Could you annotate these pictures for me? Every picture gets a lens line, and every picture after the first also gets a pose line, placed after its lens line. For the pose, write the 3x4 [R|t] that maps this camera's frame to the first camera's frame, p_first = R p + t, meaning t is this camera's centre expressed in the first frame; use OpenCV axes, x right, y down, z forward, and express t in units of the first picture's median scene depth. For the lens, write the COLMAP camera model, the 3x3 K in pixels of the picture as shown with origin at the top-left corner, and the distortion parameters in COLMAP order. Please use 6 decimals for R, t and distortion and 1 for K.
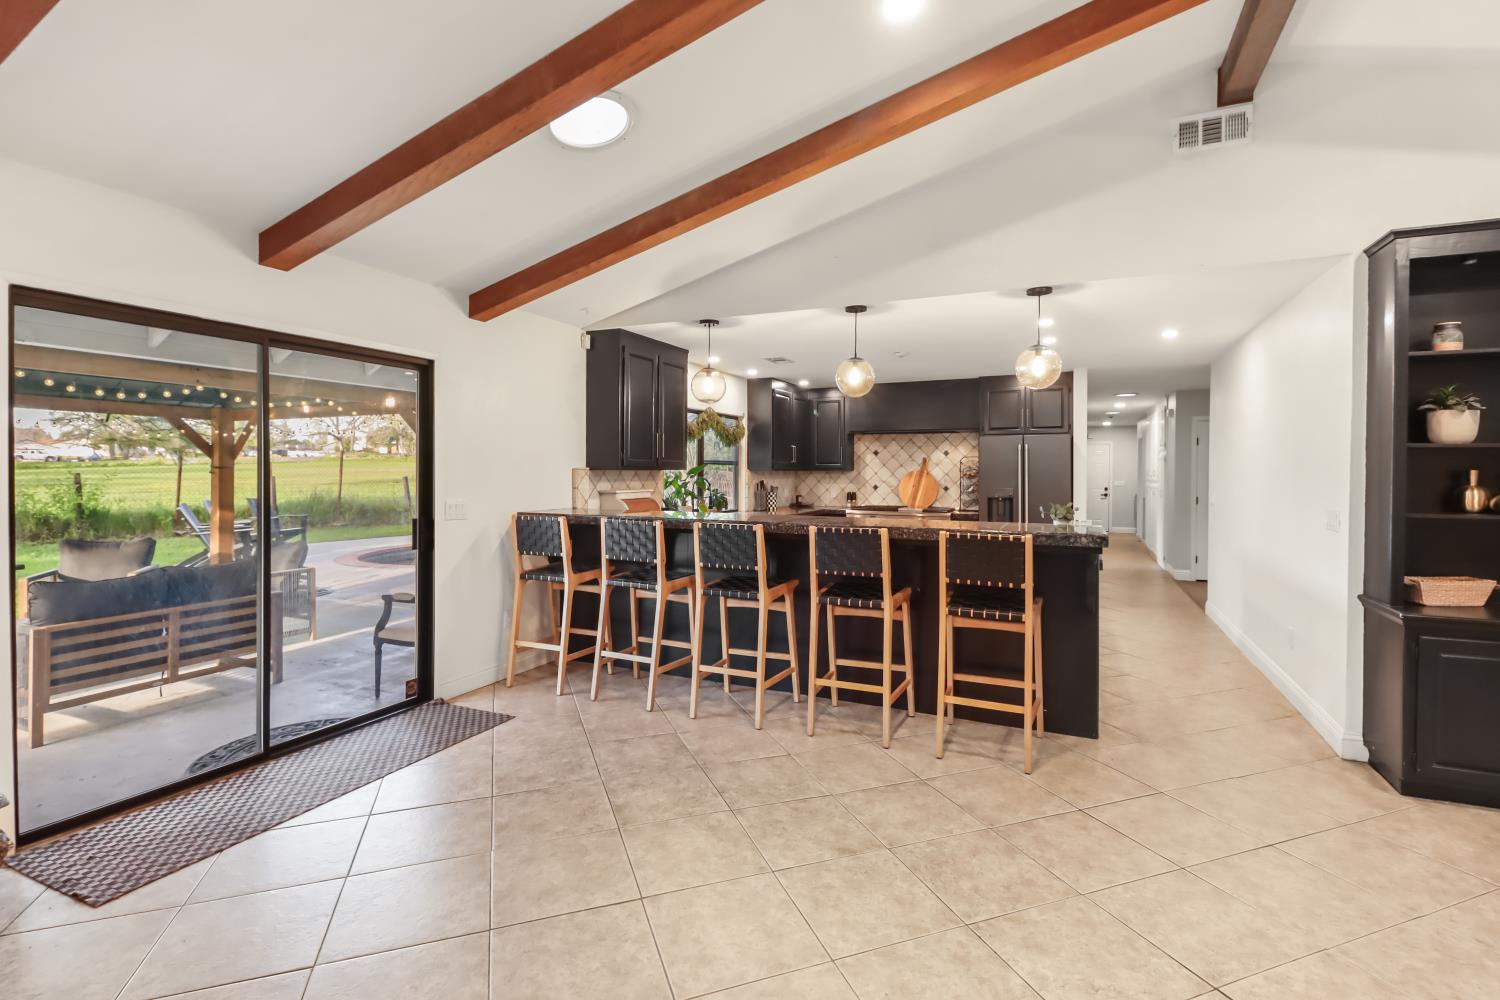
lens RADIAL K [[699.8, 0, 753.5], [0, 699.8, 475.8], [0, 0, 1]] dist [0.026880, -0.016396]
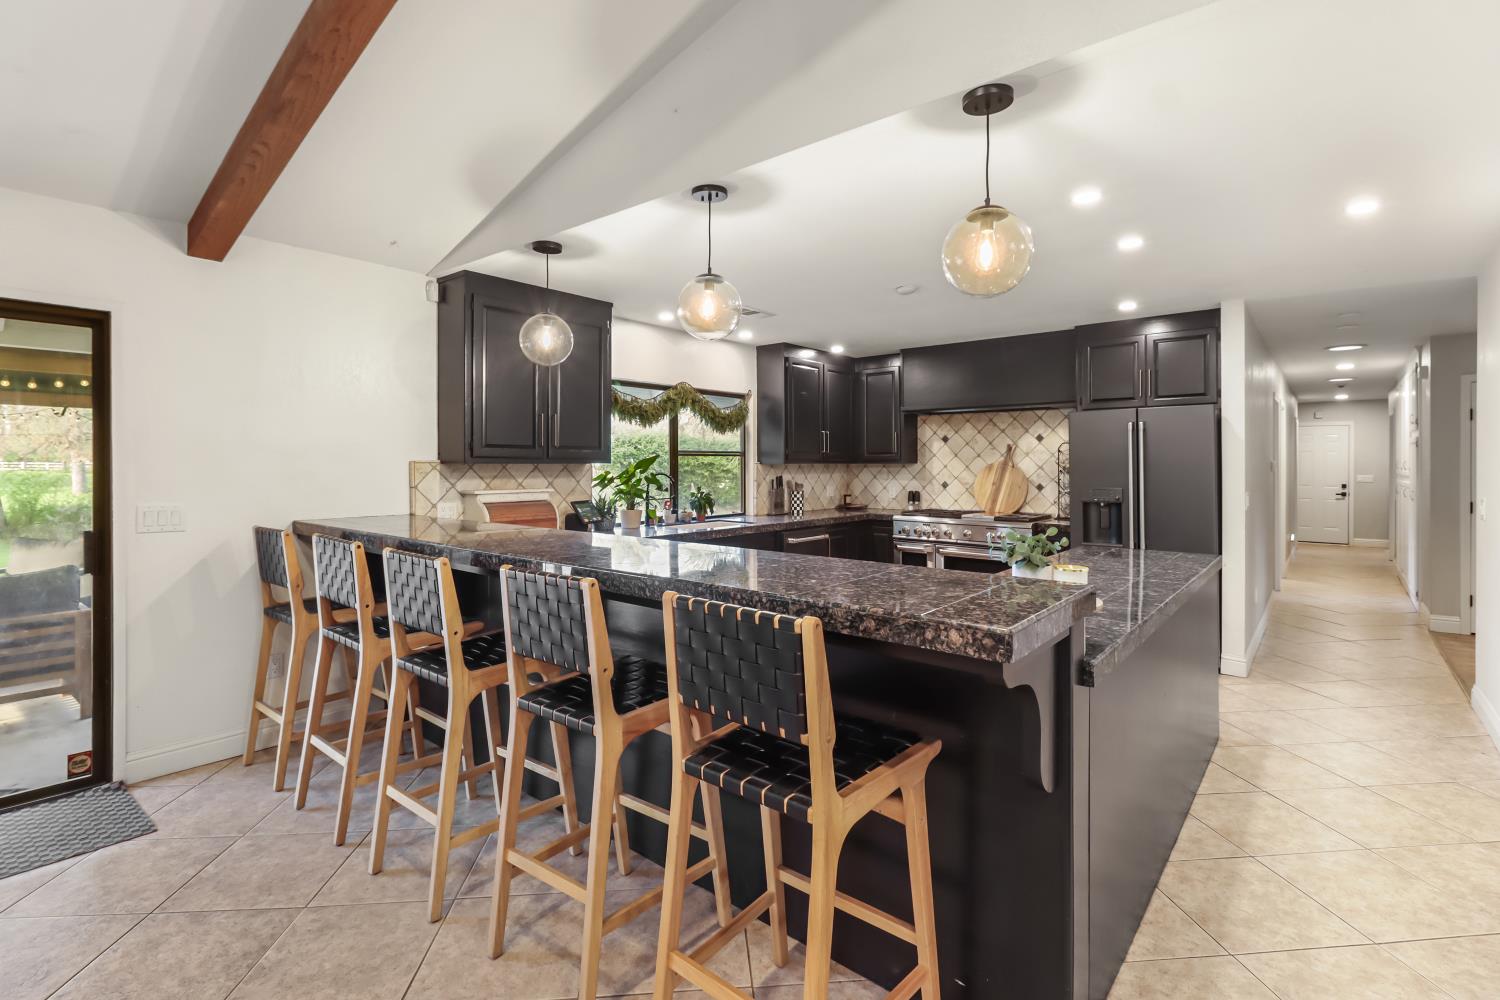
lens RADIAL K [[699.8, 0, 753.5], [0, 699.8, 475.8], [0, 0, 1]] dist [0.026880, -0.016396]
pose [[0.965921, 0.000652, -0.258837, 0.194285], [0.001917, 0.999951, 0.009672, -0.001240], [0.258831, -0.009839, 0.965872, 0.248927]]
